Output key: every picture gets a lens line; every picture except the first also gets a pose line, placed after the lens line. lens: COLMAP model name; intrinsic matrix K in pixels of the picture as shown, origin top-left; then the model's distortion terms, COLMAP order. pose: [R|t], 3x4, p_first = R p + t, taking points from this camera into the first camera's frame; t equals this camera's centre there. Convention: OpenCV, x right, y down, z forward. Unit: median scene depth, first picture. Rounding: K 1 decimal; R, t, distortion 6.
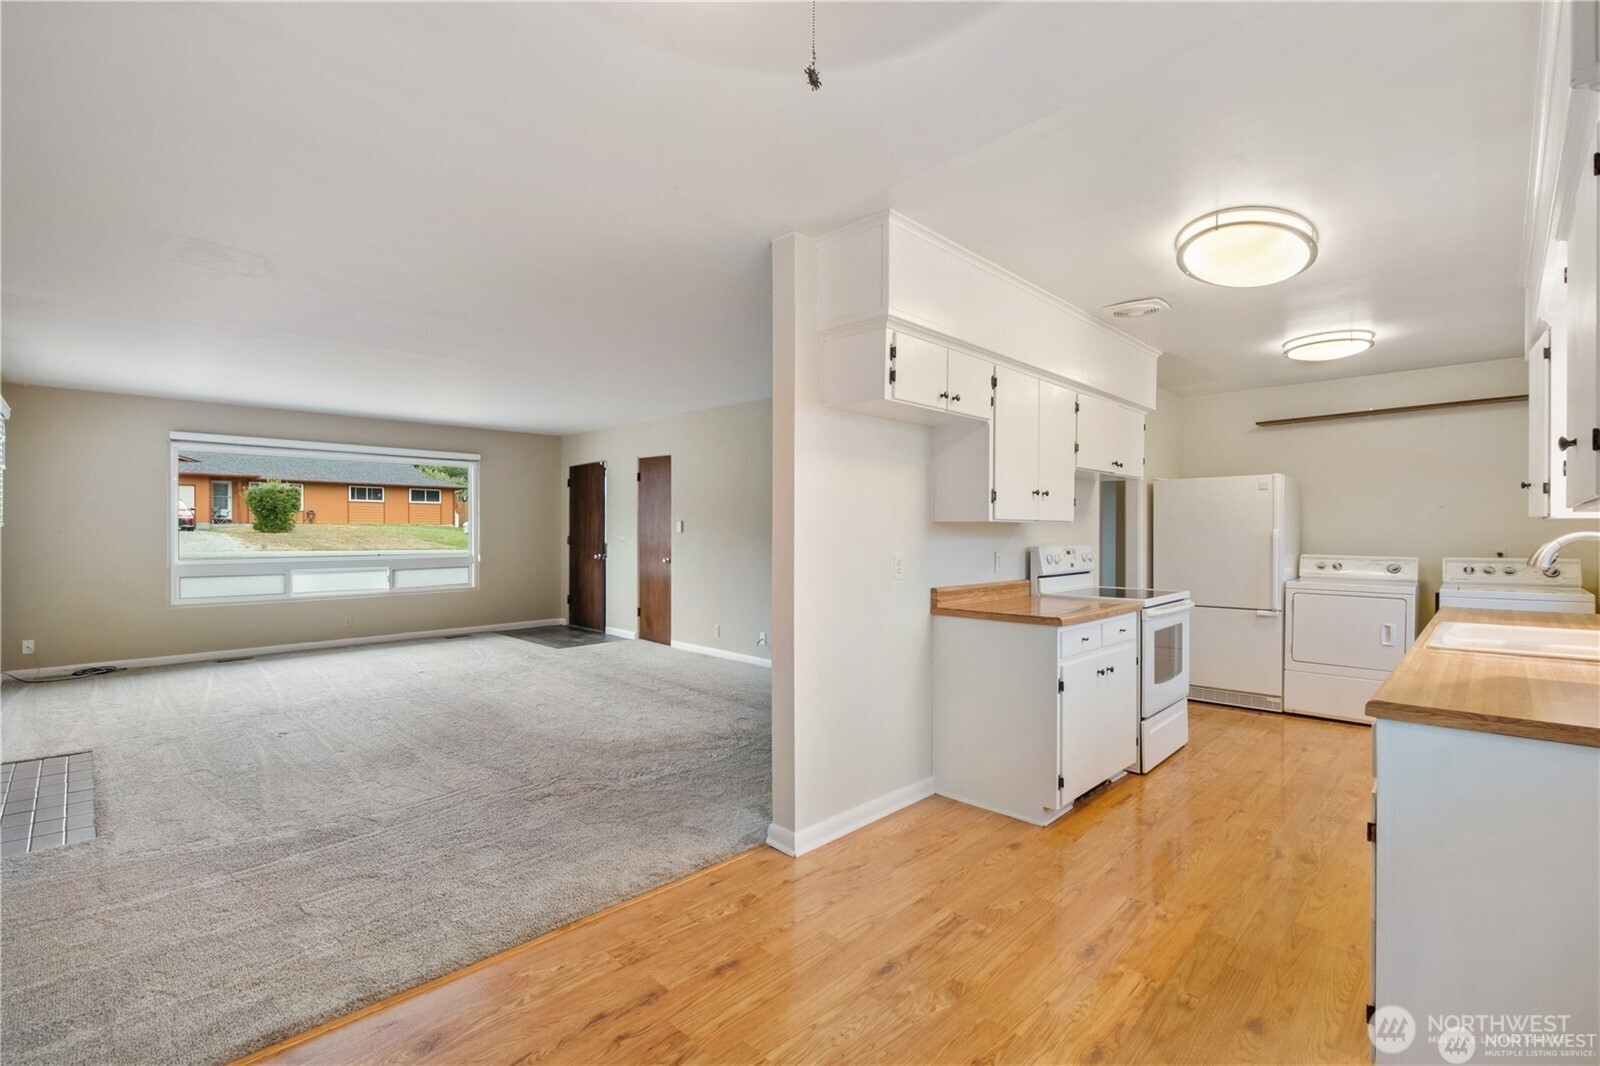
lens RADIAL K [[700.7, 0, 798.6], [0, 700.7, 535.7], [0, 0, 1]] dist [0.000361, -0.006223]
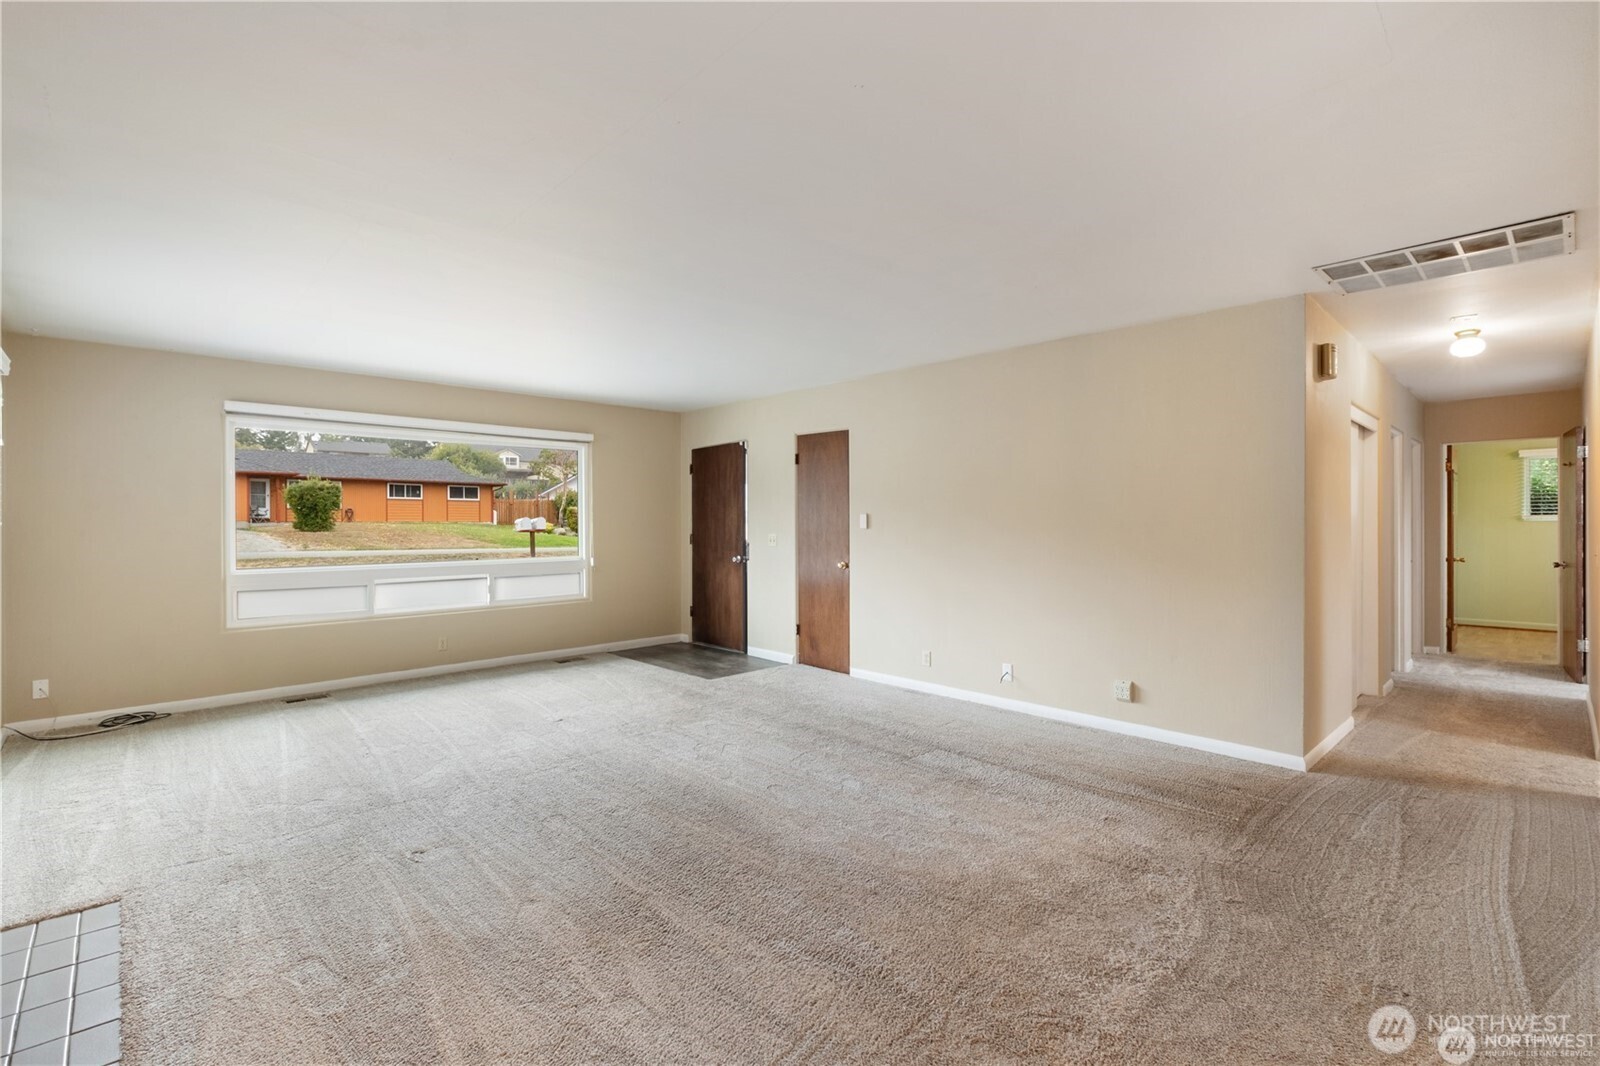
lens RADIAL K [[703.5, 0, 786.1], [0, 703.5, 529.5], [0, 0, 1]] dist [0.020392, -0.010993]
pose [[0.998883, -0.006711, -0.046768, -0.192221], [0.006608, 0.999975, -0.002353, -0.002101], [0.046783, 0.002041, 0.998903, 0.193505]]
